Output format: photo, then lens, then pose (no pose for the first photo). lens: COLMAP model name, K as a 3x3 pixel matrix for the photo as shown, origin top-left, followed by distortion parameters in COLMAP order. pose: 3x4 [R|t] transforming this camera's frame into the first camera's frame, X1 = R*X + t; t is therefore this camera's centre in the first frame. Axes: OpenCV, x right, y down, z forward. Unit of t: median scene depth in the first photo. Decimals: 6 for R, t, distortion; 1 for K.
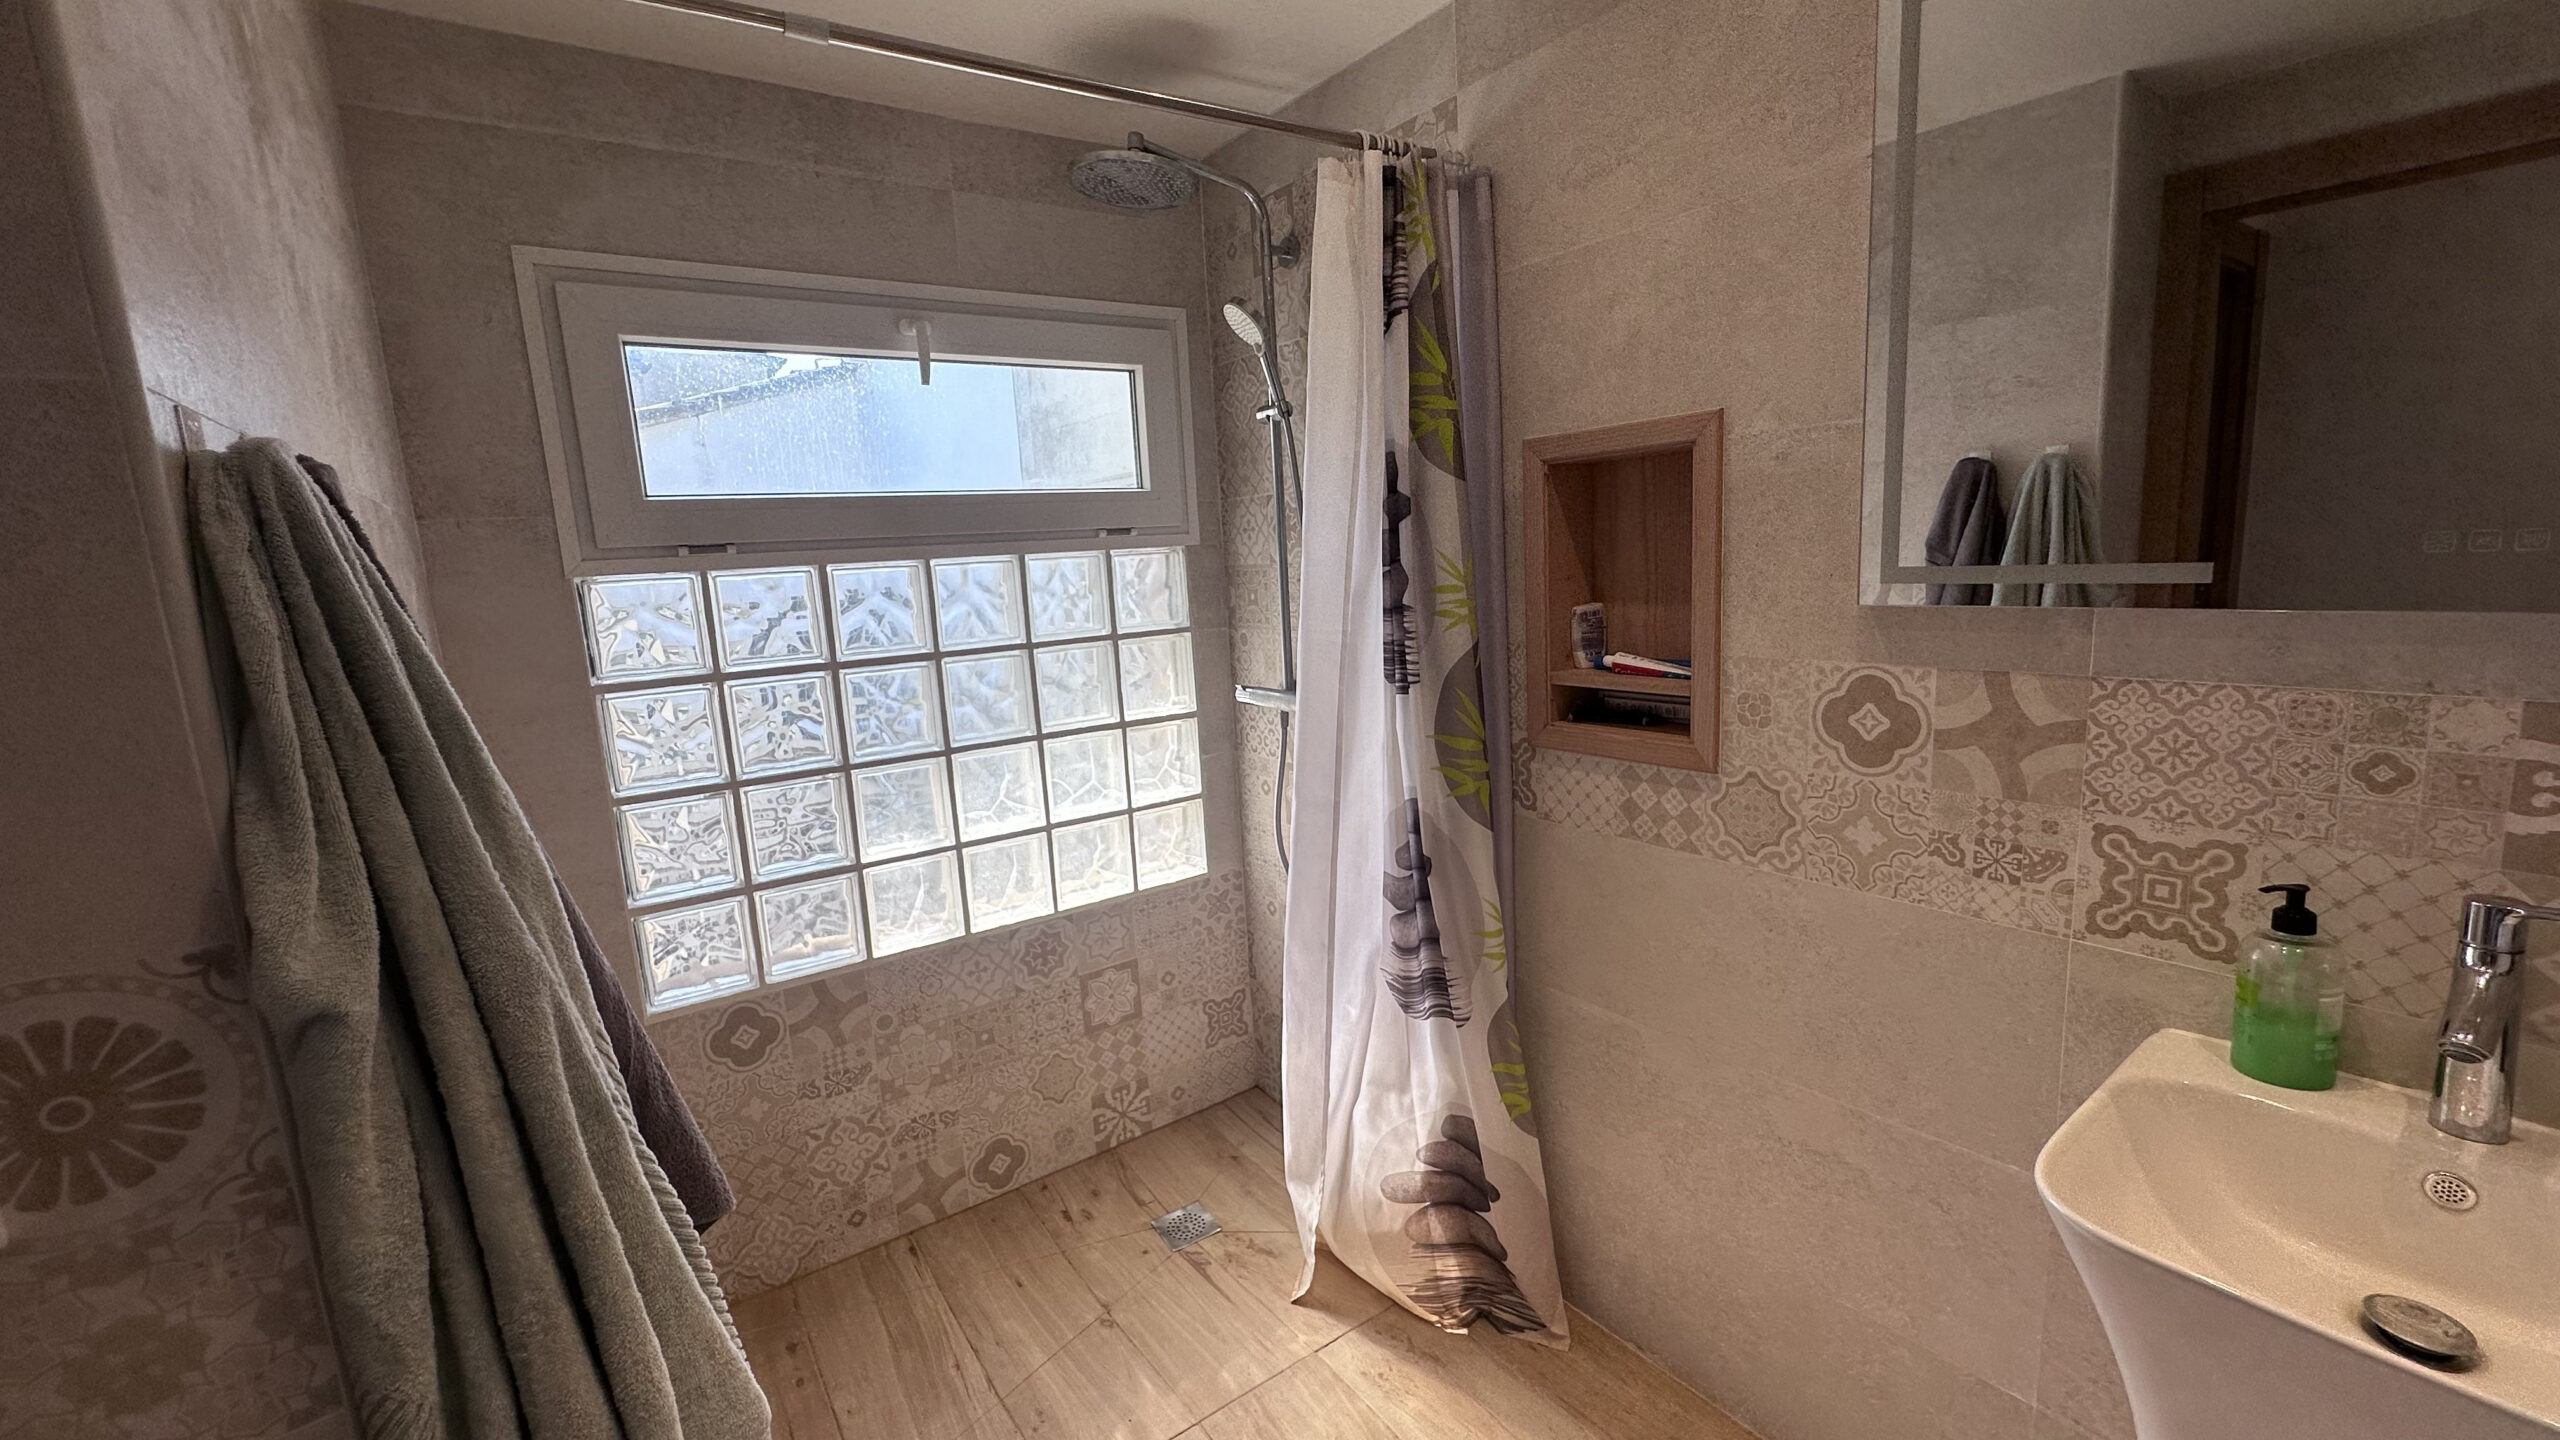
lens RADIAL K [[1025.1, 0, 1271.8], [0, 1025.1, 720.1], [0, 0, 1]] dist [-0.002626, -0.000172]
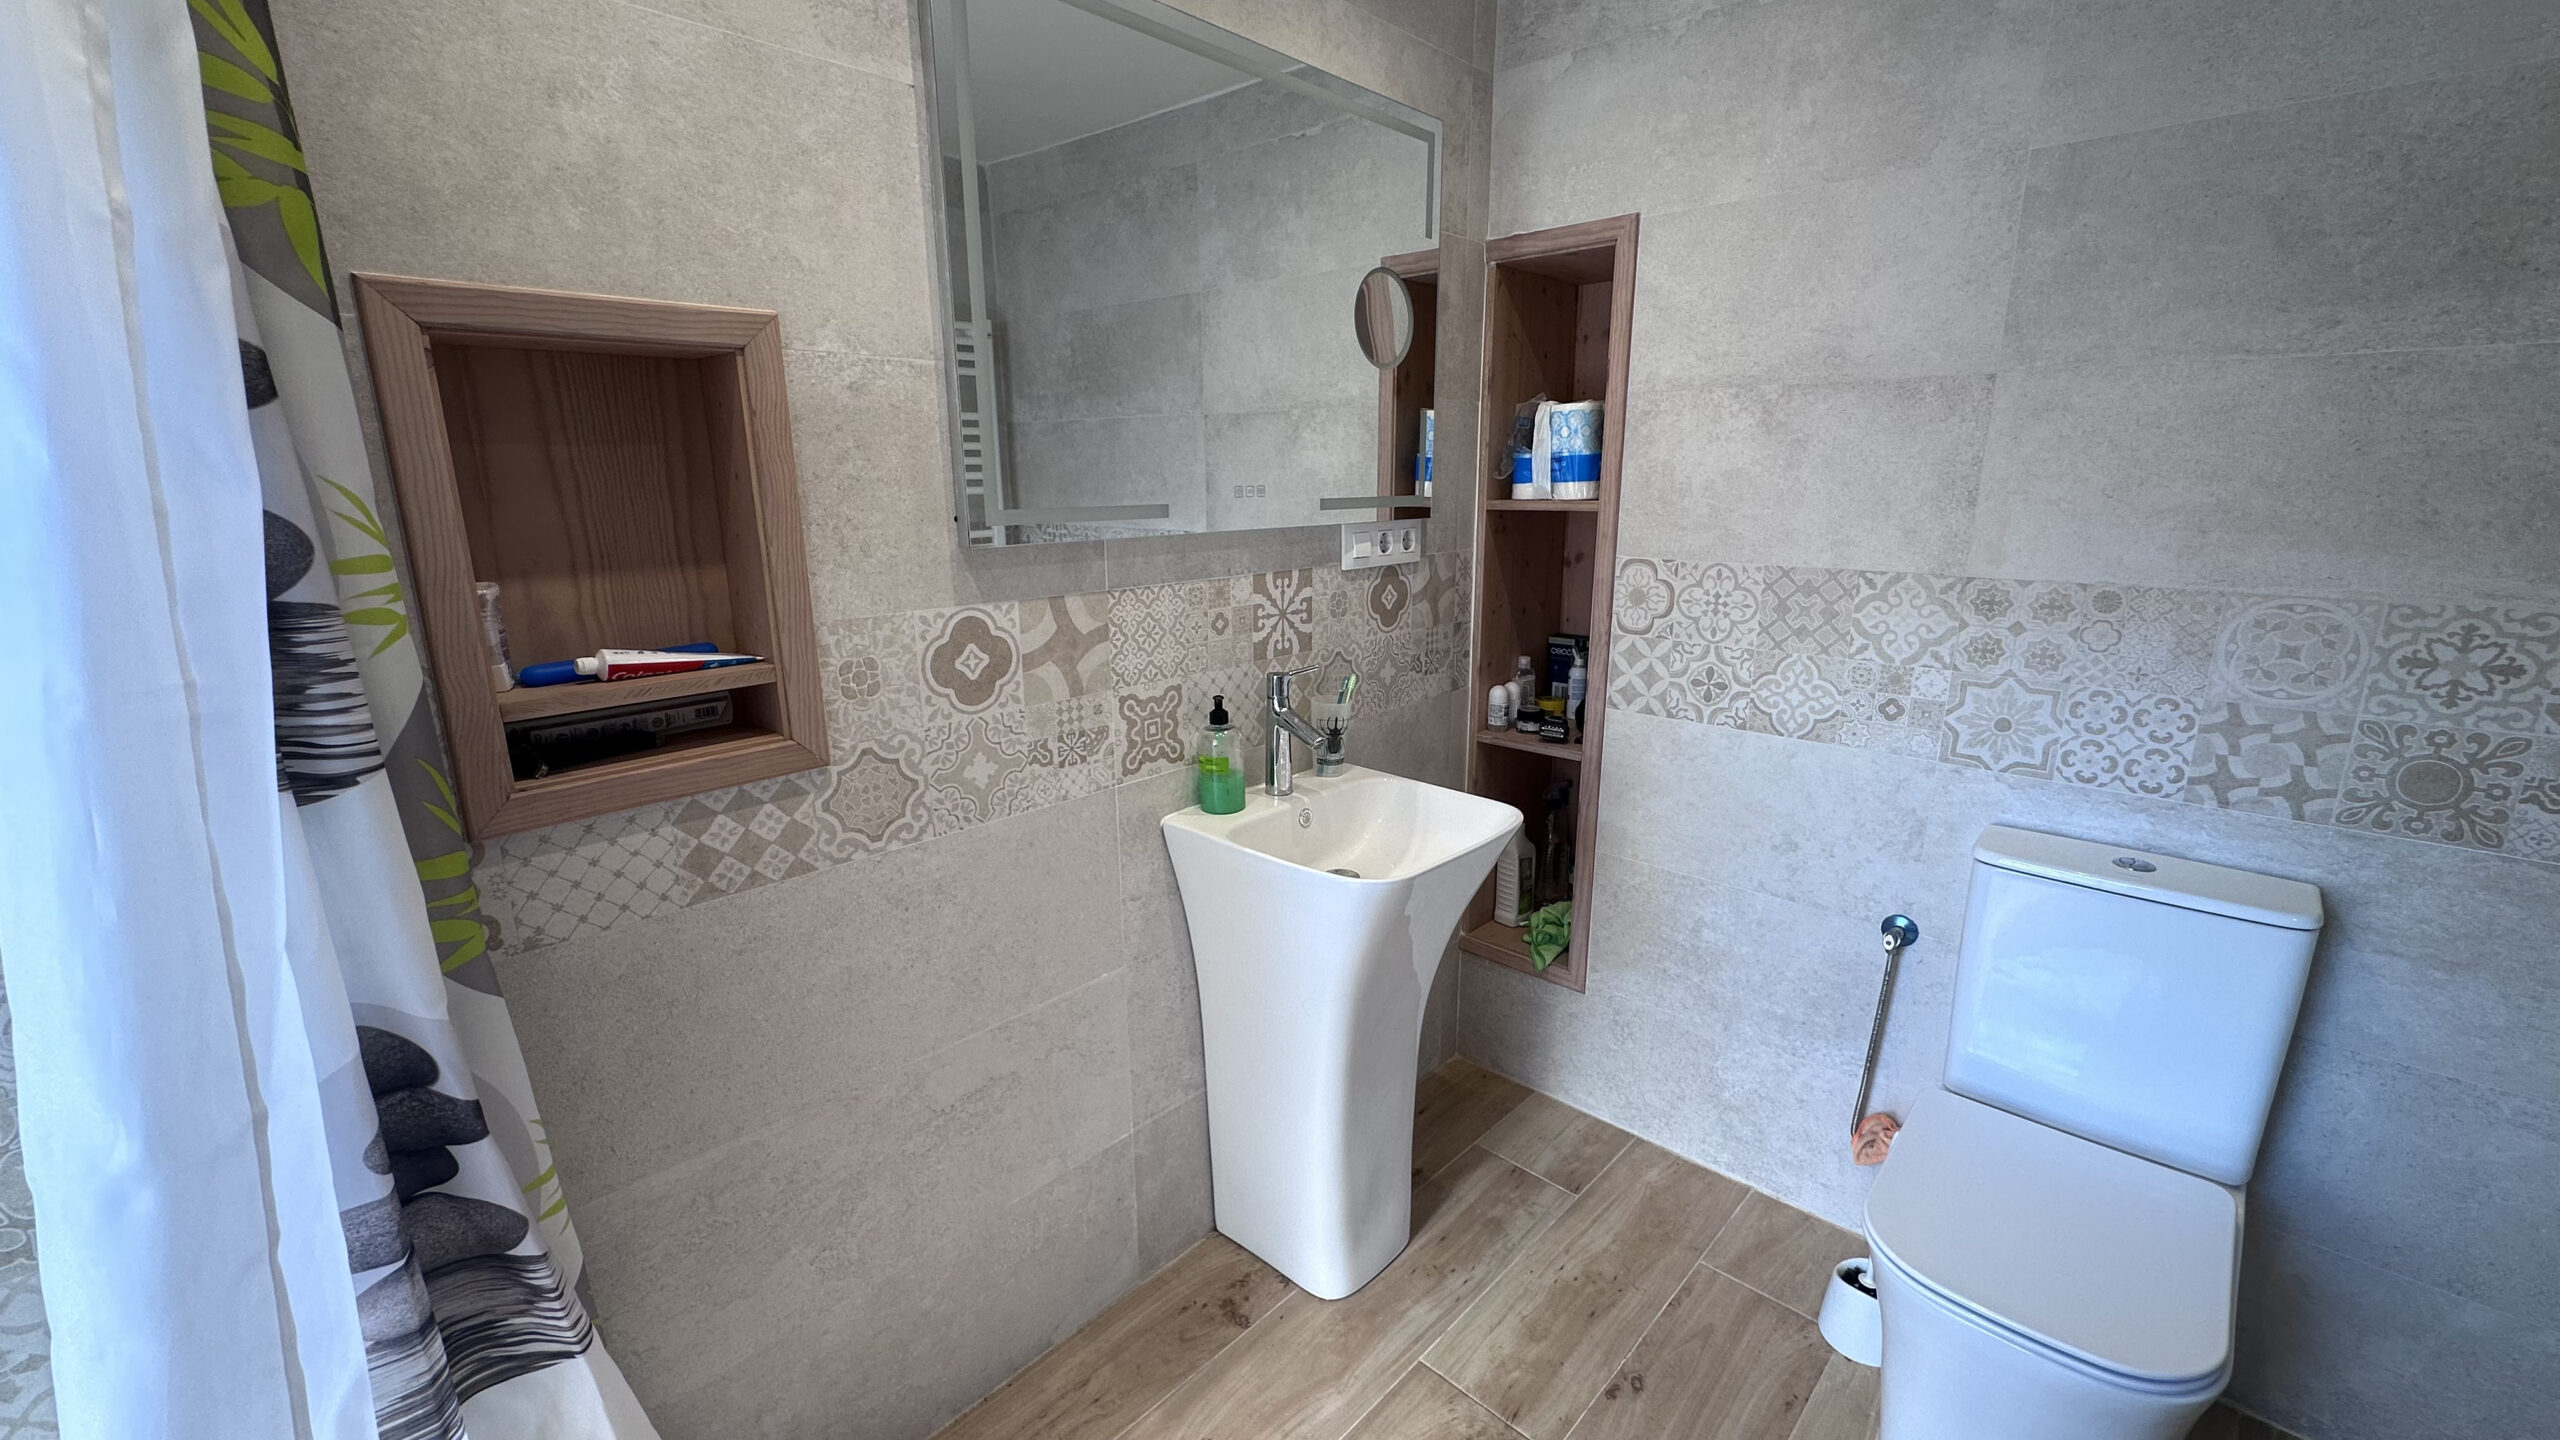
lens RADIAL K [[1025.1, 0, 1269.6], [0, 1025.1, 716.9], [0, 0, 1]] dist [-0.002626, -0.000172]
pose [[-0.191321, -0.175749, 0.965665, -0.481243], [0.178589, 0.961183, 0.210316, -0.107310], [-0.965144, 0.212695, -0.152507, 0.864036]]
